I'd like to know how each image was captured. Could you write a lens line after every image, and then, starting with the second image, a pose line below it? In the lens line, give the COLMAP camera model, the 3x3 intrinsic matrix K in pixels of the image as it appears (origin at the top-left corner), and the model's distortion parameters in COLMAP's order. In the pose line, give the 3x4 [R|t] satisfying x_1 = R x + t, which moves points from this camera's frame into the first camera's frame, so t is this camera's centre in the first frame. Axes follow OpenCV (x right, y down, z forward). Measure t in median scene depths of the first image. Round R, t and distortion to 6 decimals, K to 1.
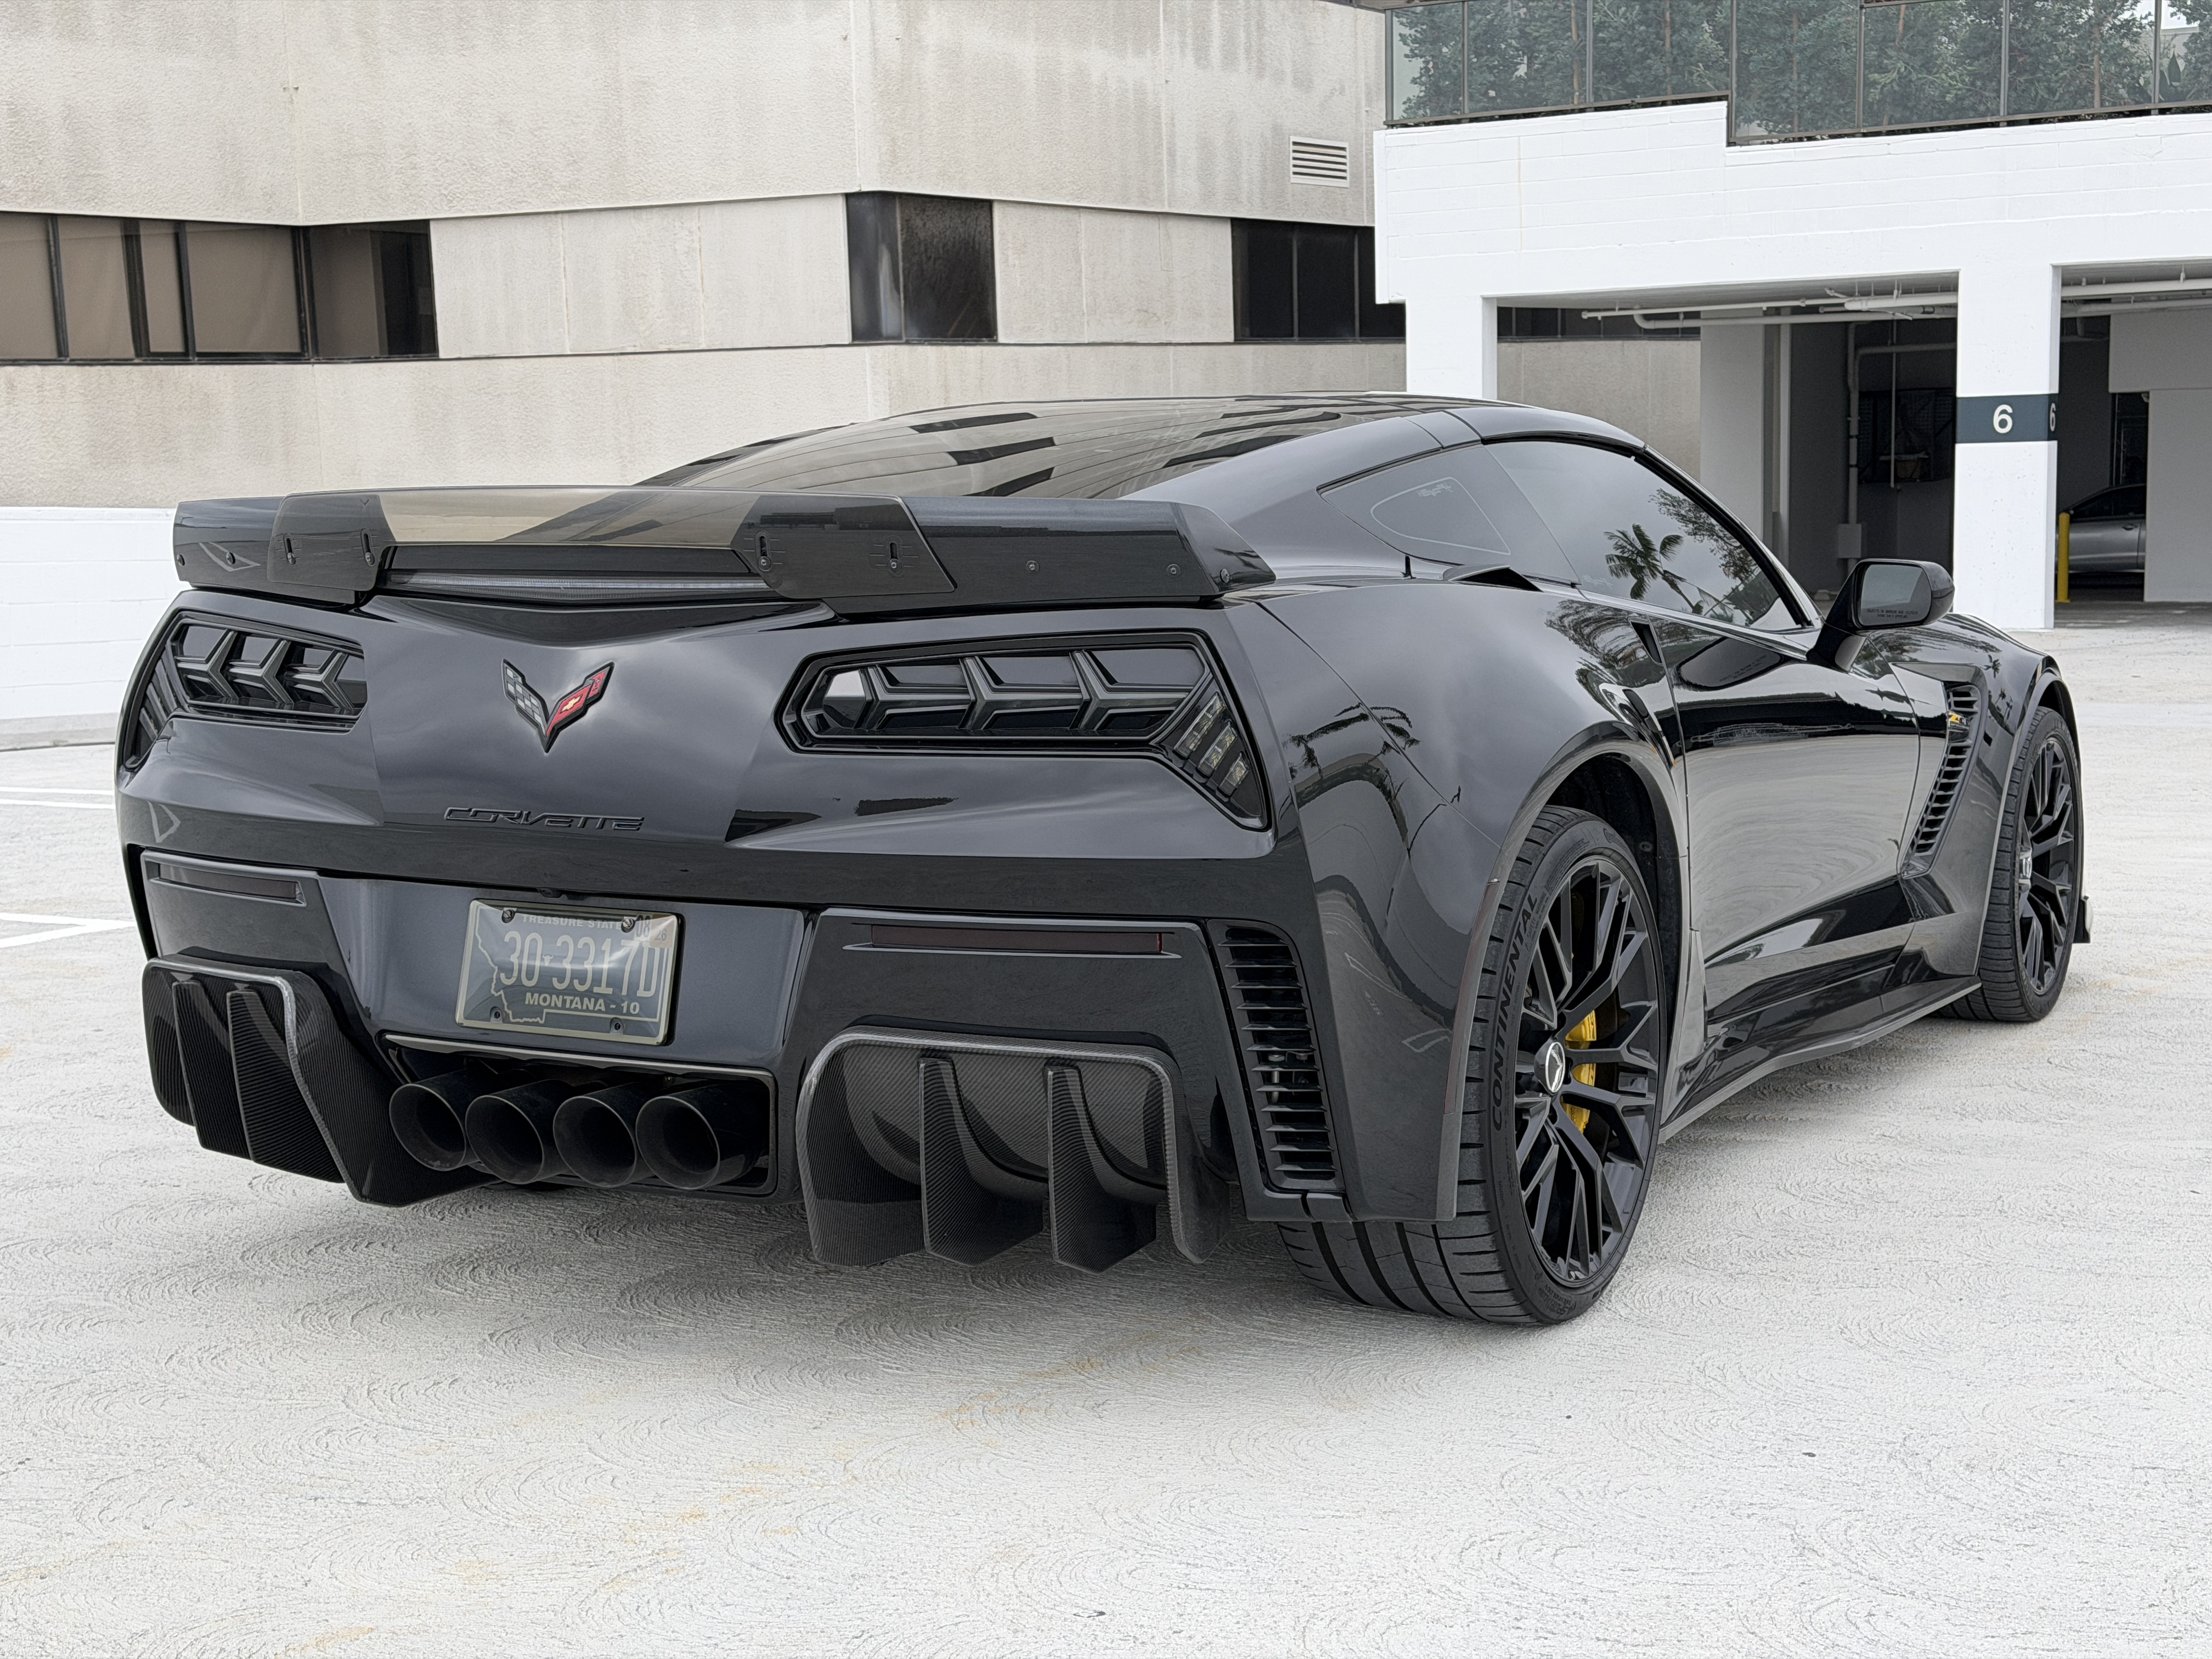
lens RADIAL K [[3019.7, 0, 1079.6], [0, 3019.7, 829.4], [0, 0, 1]] dist [0.221174, -0.514949]
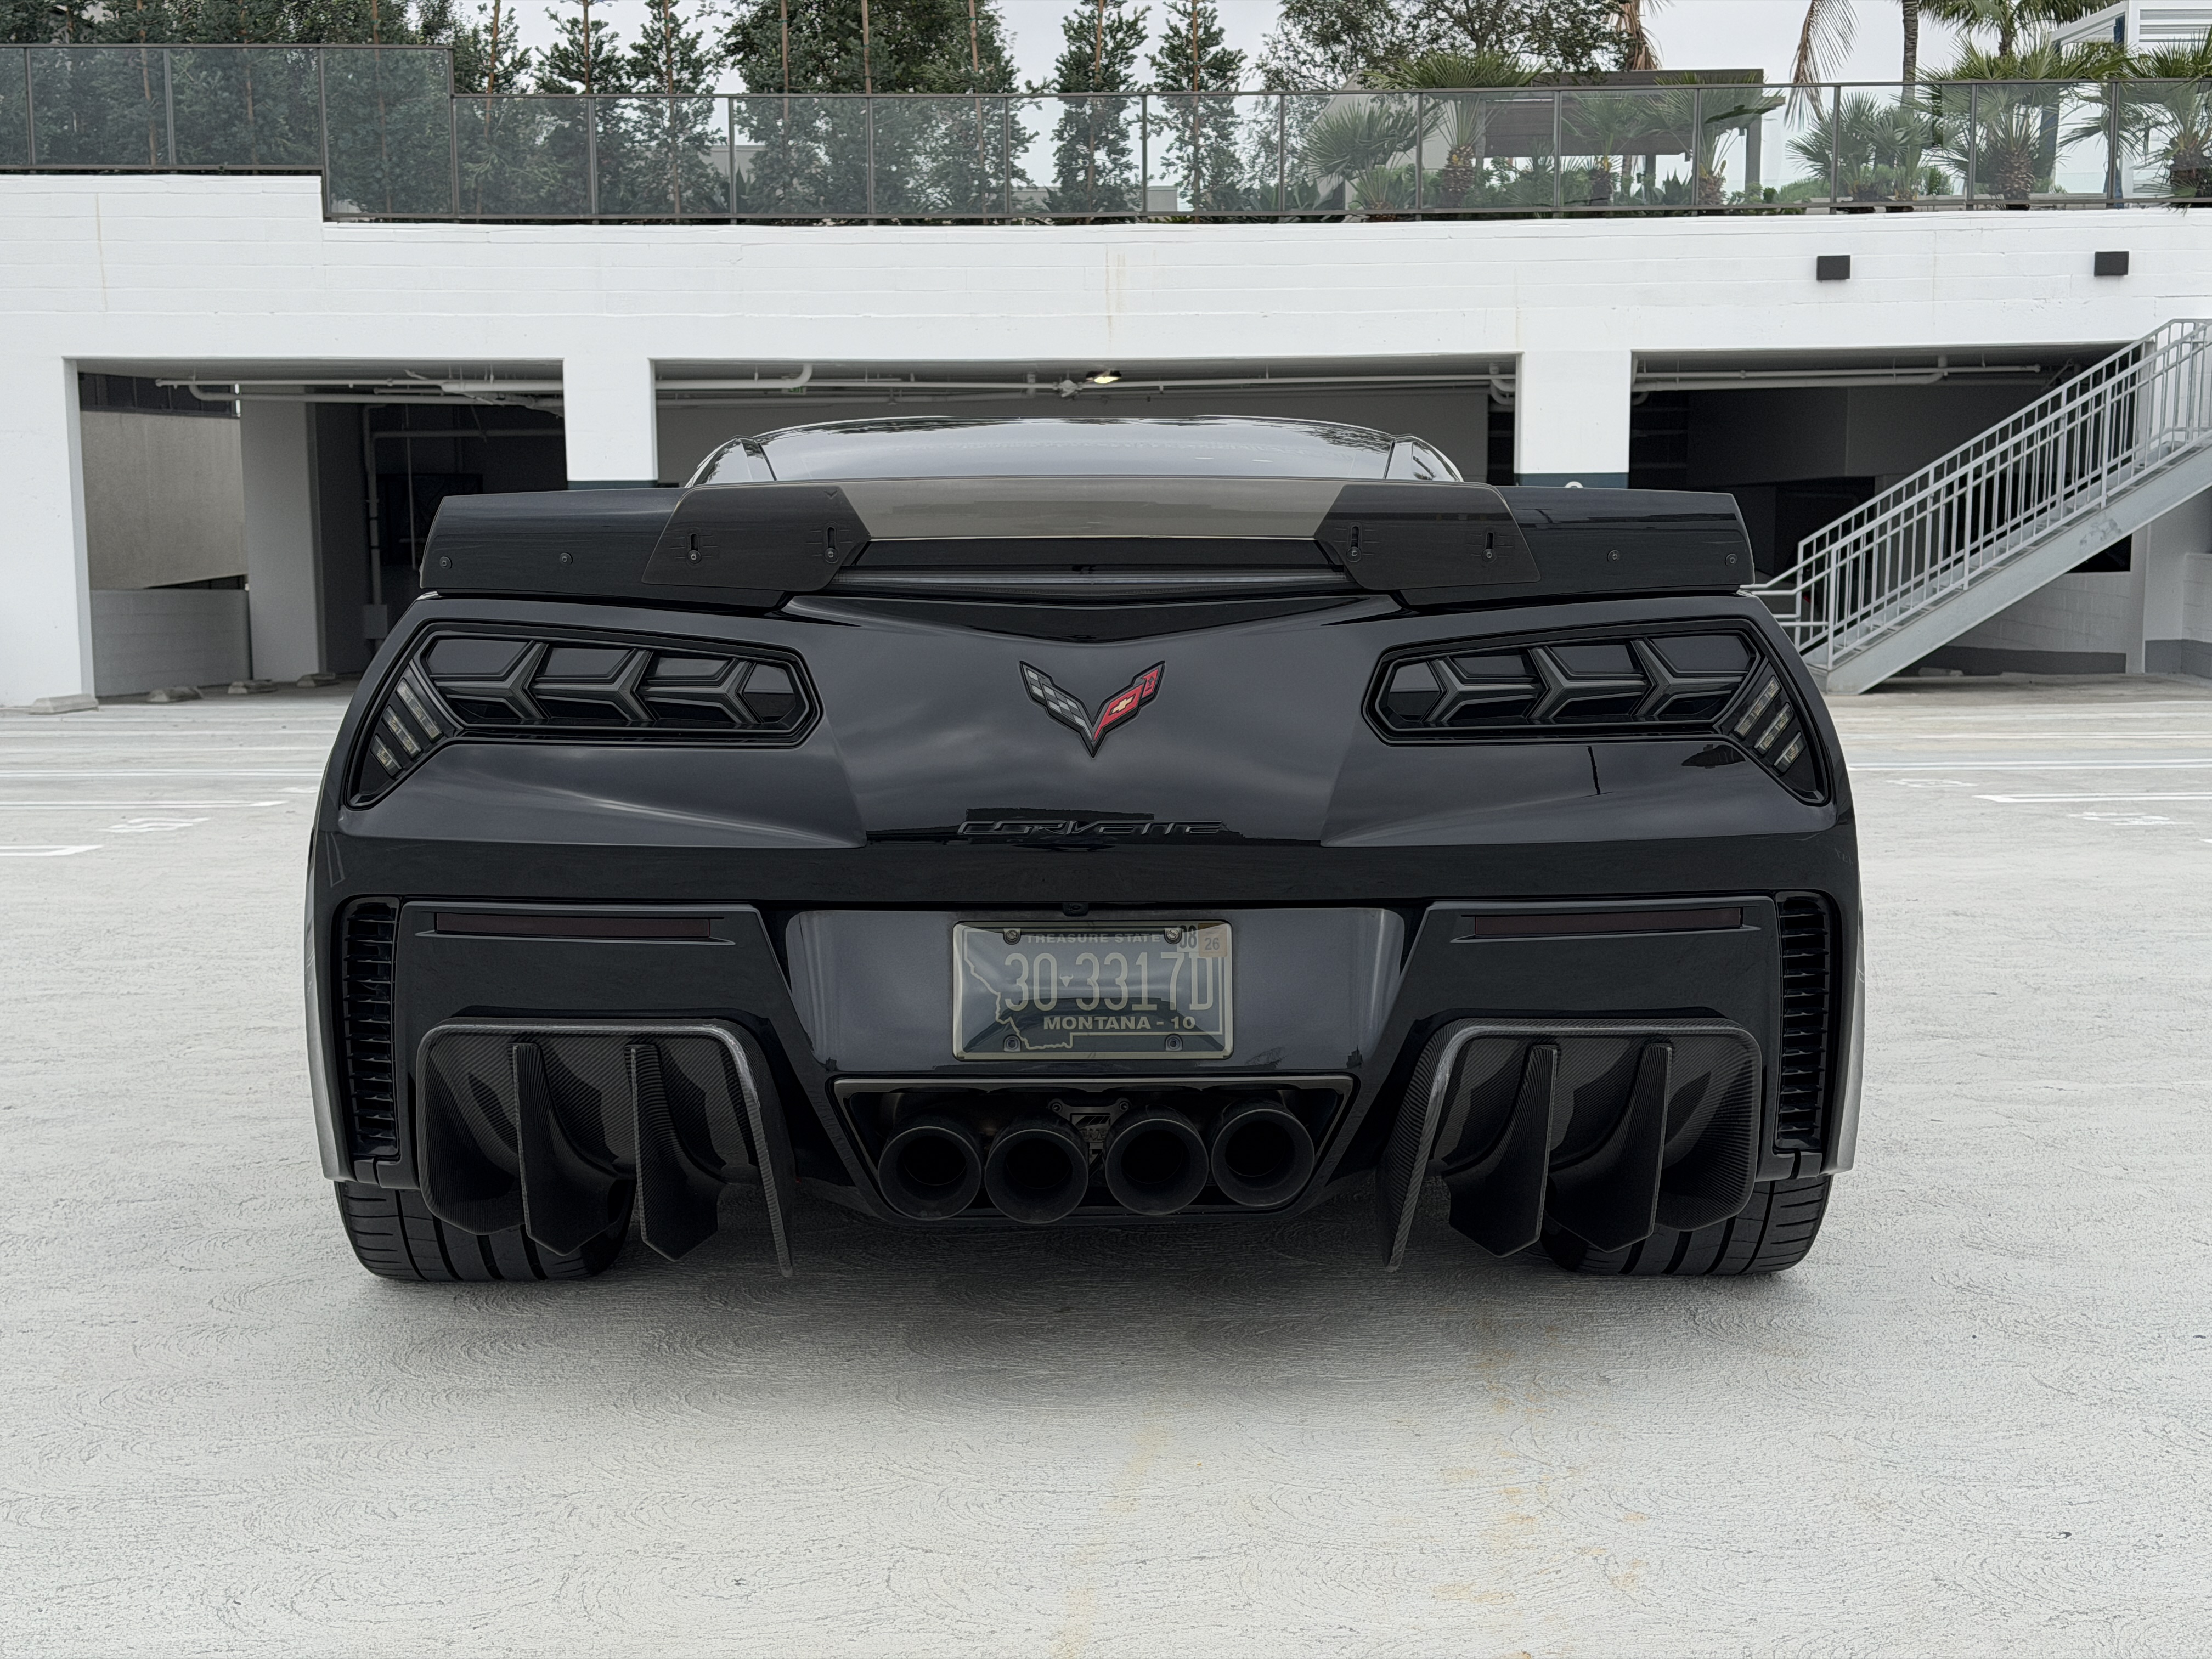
lens RADIAL K [[3019.7, 0, 1079.6], [0, 3019.7, 829.4], [0, 0, 1]] dist [0.221174, -0.514949]
pose [[0.867286, -0.036774, 0.496450, -0.083299], [0.050823, 0.998598, -0.014817, 0.001365], [-0.495209, 0.038081, 0.867939, 0.024533]]
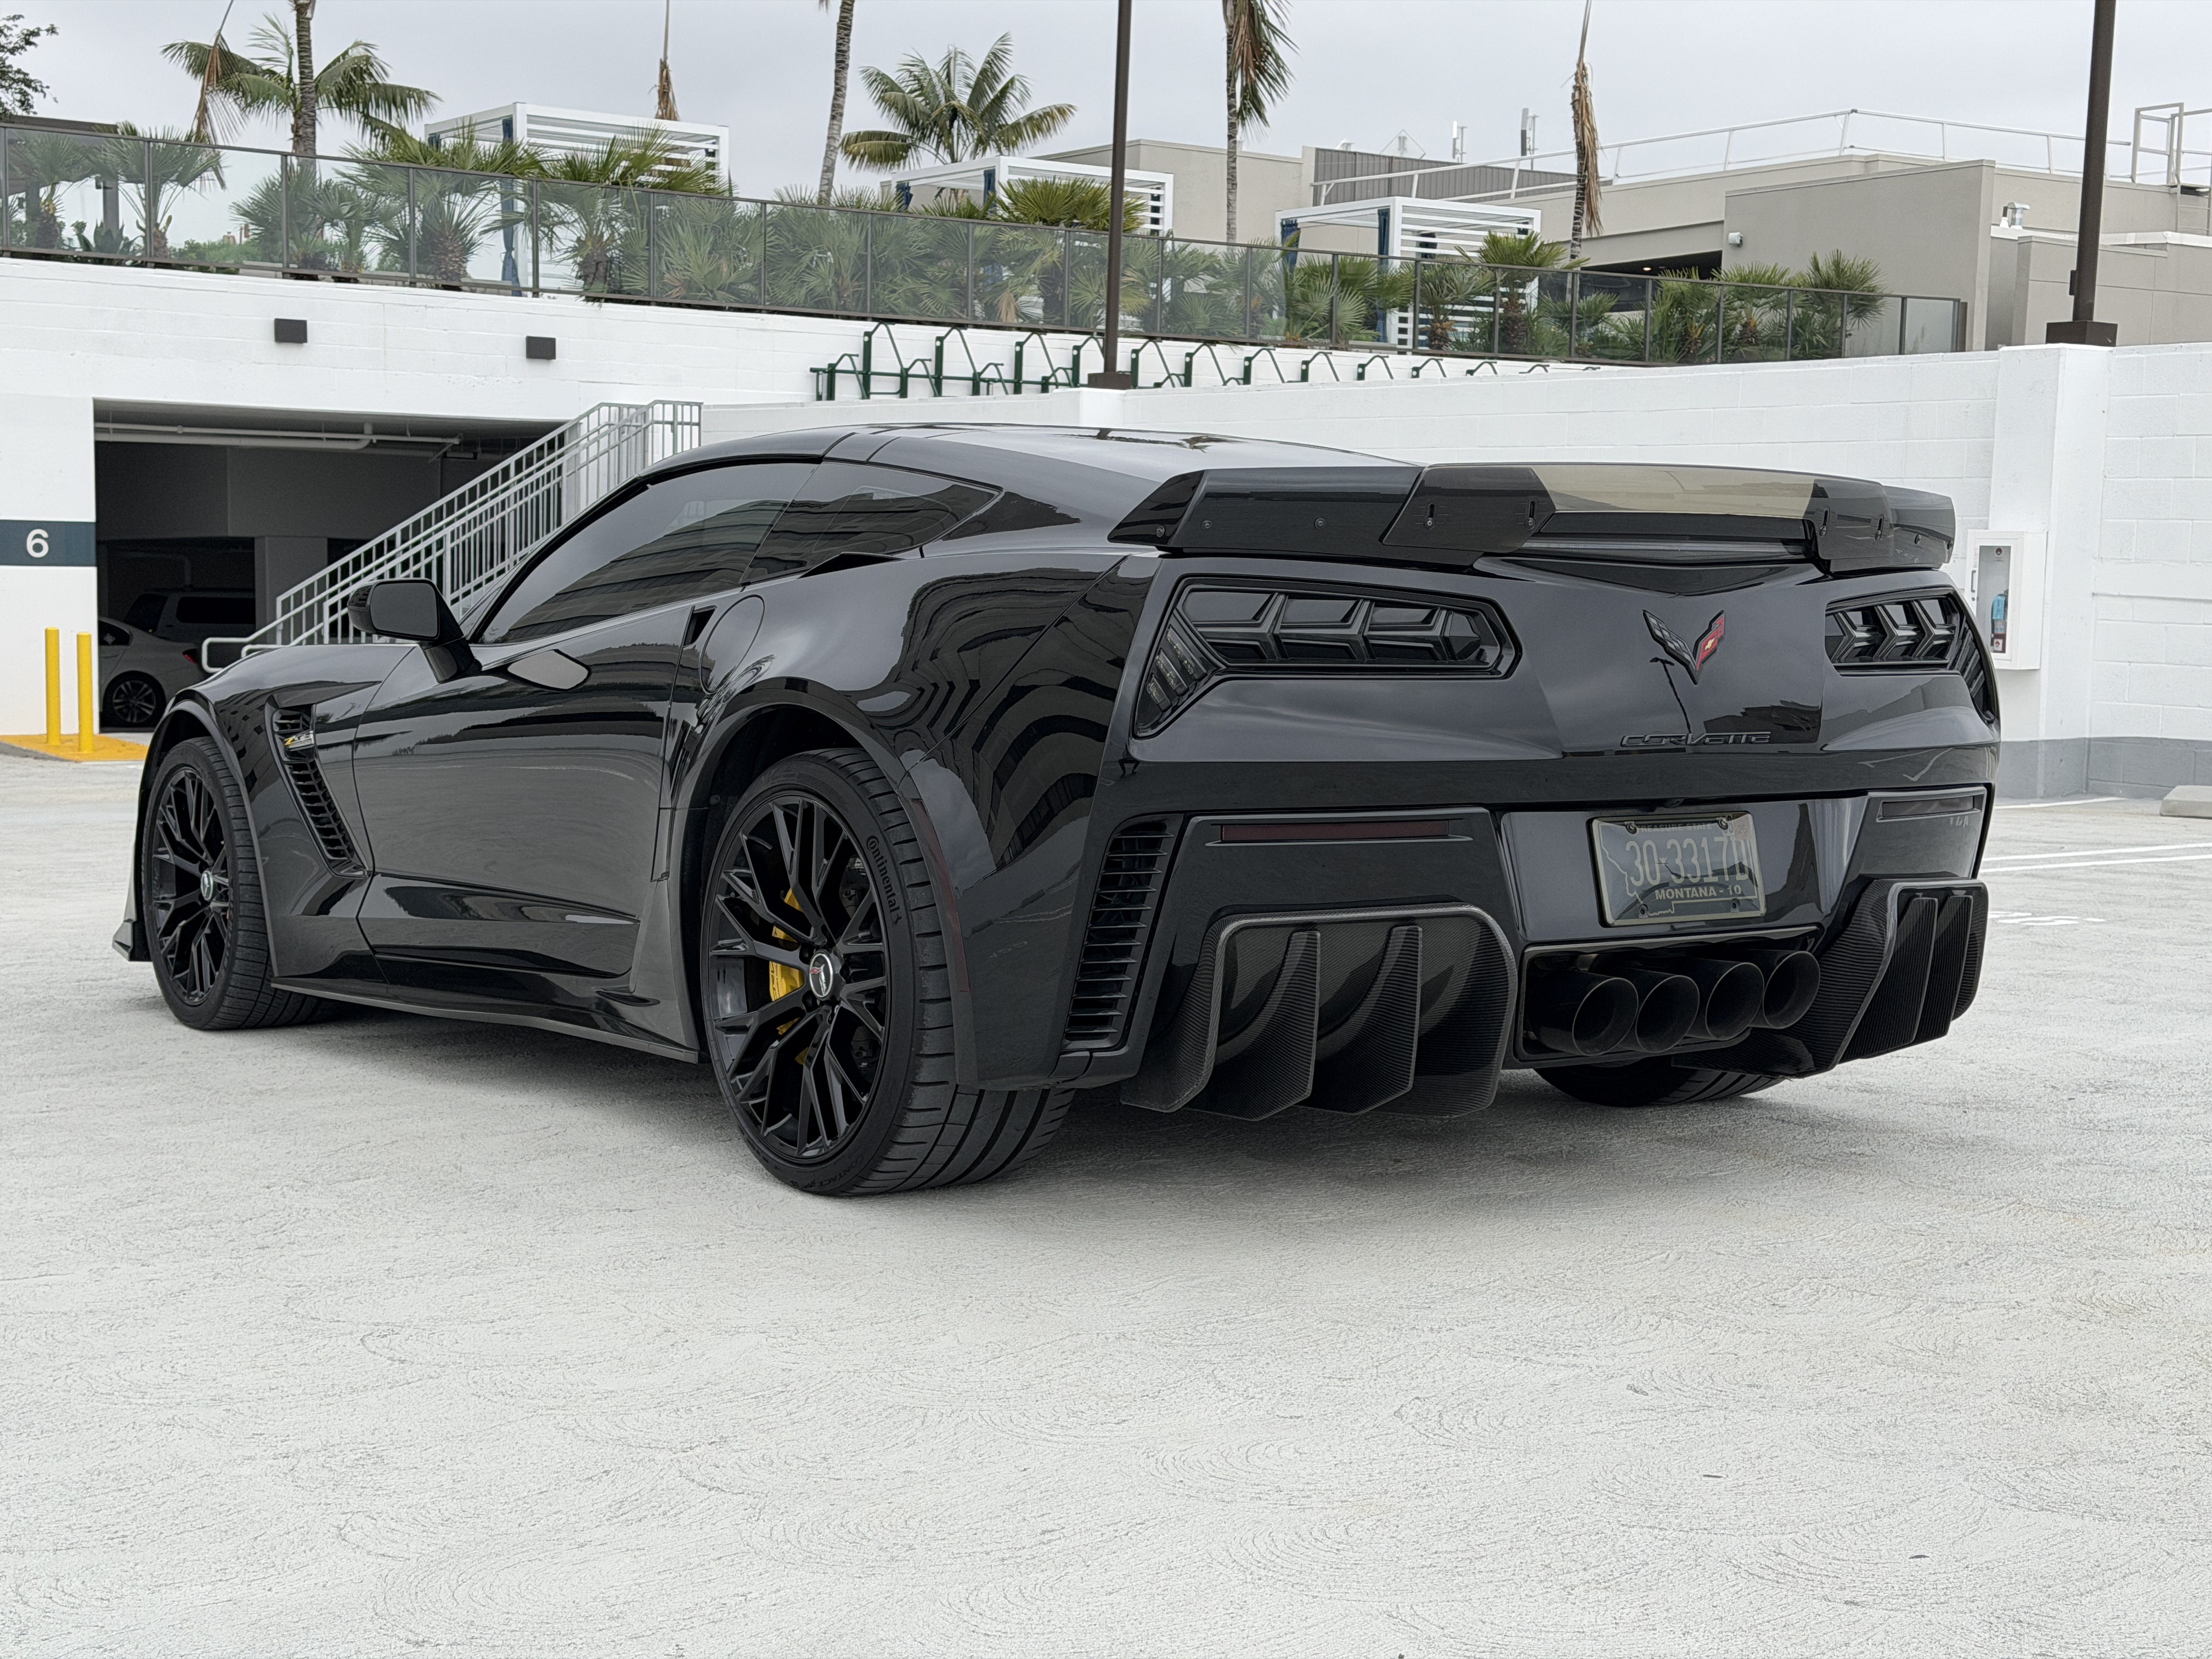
lens RADIAL K [[3019.7, 0, 1079.6], [0, 3019.7, 829.4], [0, 0, 1]] dist [0.221174, -0.514949]
pose [[0.441989, -0.045997, 0.895841, -0.177495], [0.092204, 0.995724, 0.005633, 0.000336], [-0.892269, 0.080110, 0.444340, 0.088430]]
